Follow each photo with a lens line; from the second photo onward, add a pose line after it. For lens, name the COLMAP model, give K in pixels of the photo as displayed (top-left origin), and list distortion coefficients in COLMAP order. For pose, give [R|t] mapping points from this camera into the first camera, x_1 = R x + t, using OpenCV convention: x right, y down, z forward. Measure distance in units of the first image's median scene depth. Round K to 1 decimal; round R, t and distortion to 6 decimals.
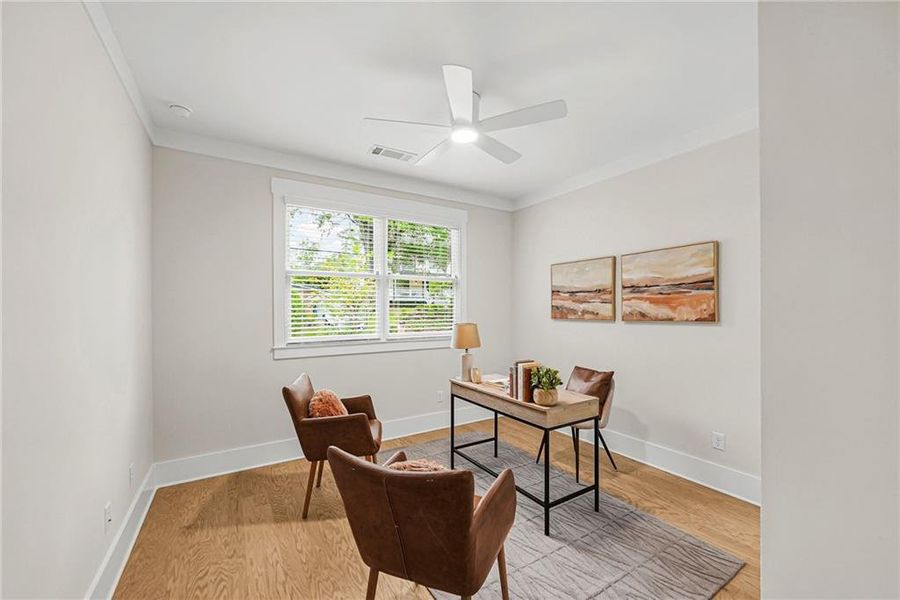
lens RADIAL K [[358.1, 0, 453.3], [0, 358.1, 306.5], [0, 0, 1]] dist [-0.003532, 0.000412]
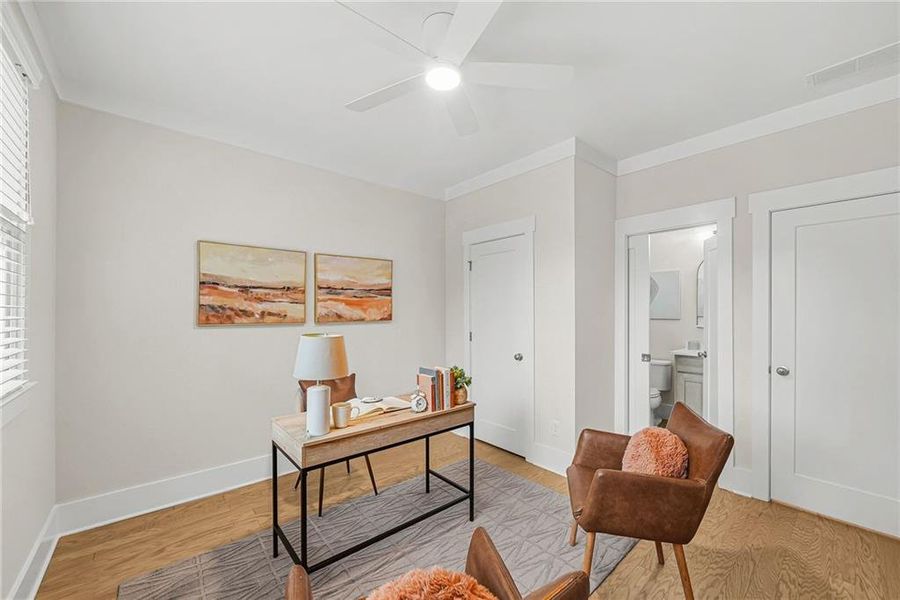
lens RADIAL K [[358.1, 0, 453.3], [0, 358.1, 306.5], [0, 0, 1]] dist [-0.003532, 0.000412]
pose [[-0.143094, 0.012162, 0.989634, -0.542282], [-0.011750, 0.999833, -0.013987, 0.006128], [-0.989639, -0.013629, -0.142927, 0.821881]]
